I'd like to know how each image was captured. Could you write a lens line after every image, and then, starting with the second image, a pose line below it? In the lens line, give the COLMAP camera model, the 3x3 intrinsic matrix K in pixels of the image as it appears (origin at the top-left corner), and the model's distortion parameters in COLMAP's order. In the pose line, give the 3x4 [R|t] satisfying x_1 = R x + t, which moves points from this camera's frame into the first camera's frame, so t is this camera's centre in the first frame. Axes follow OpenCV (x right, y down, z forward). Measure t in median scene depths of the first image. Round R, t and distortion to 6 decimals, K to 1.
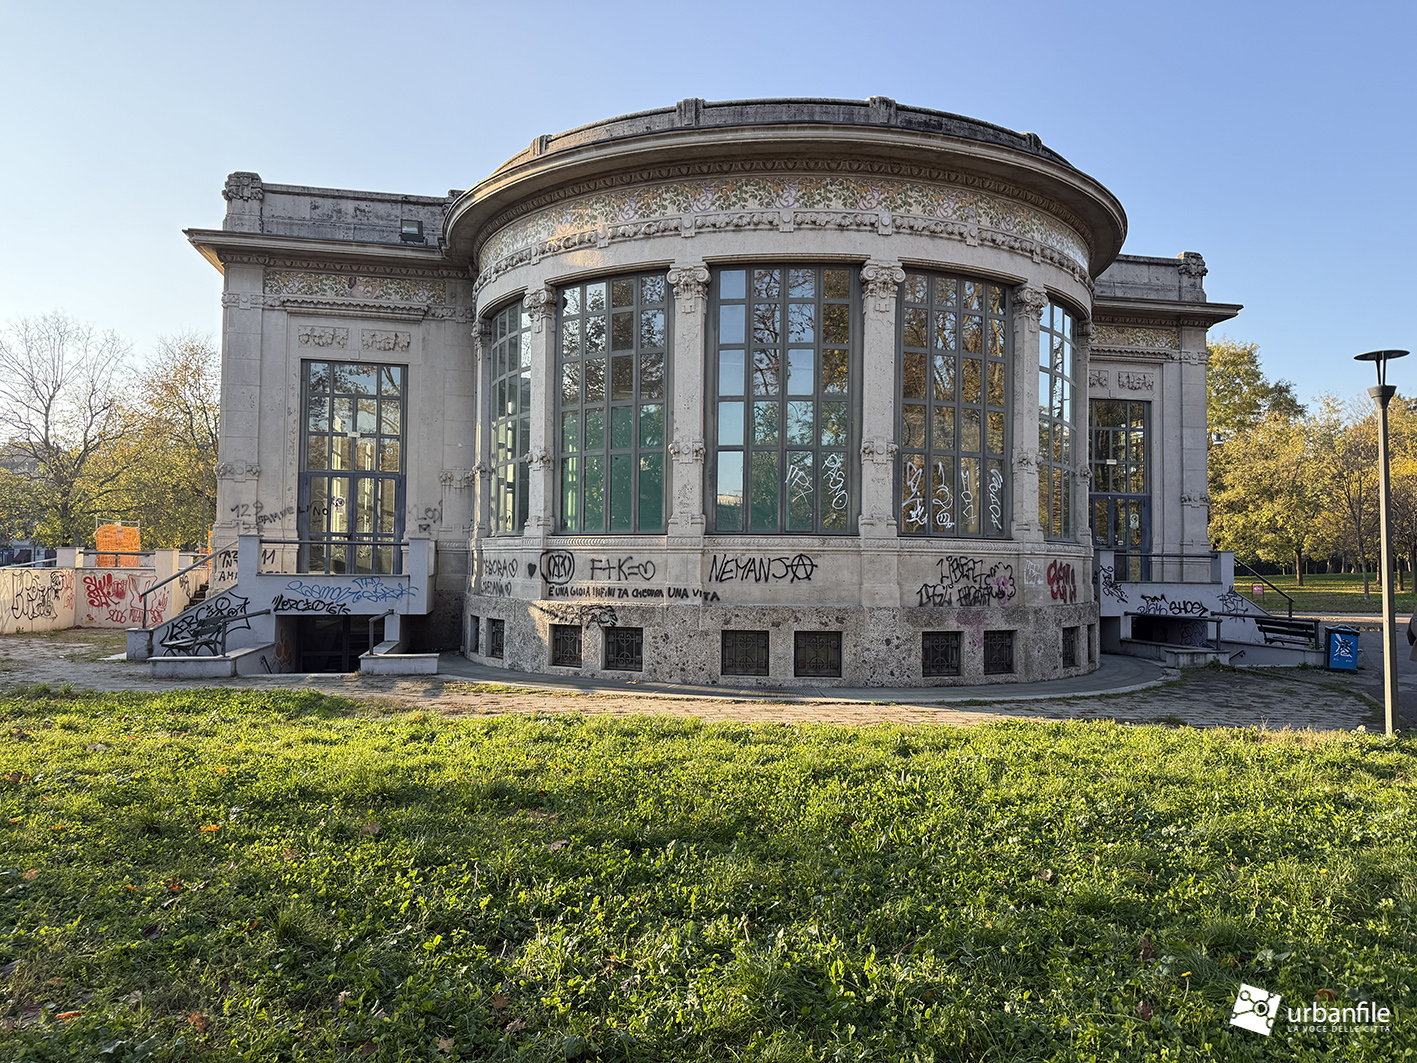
lens RADIAL K [[993.4, 0, 718.4], [0, 993.4, 537.4], [0, 0, 1]] dist [0.046134, -0.036184]
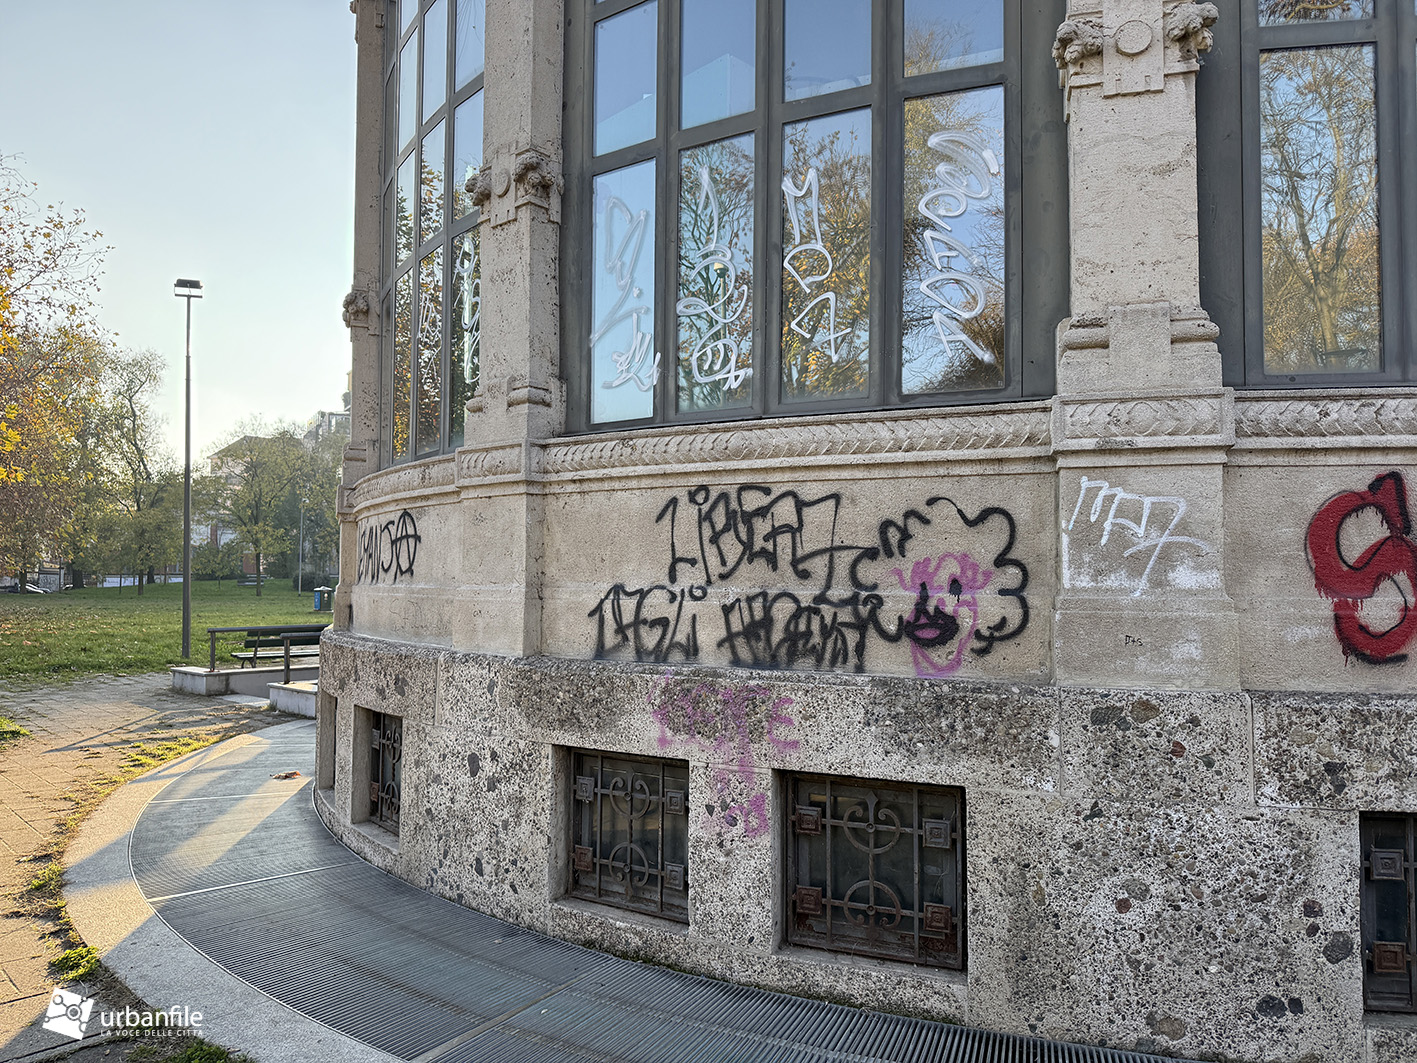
lens RADIAL K [[993.4, 0, 721.2], [0, 993.4, 534.5], [0, 0, 1]] dist [0.046134, -0.036184]
pose [[0.599402, -0.044063, -0.799235, 0.325245], [0.027375, 0.999028, -0.034548, 0.029857], [0.799980, -0.001171, 0.600025, 0.588834]]
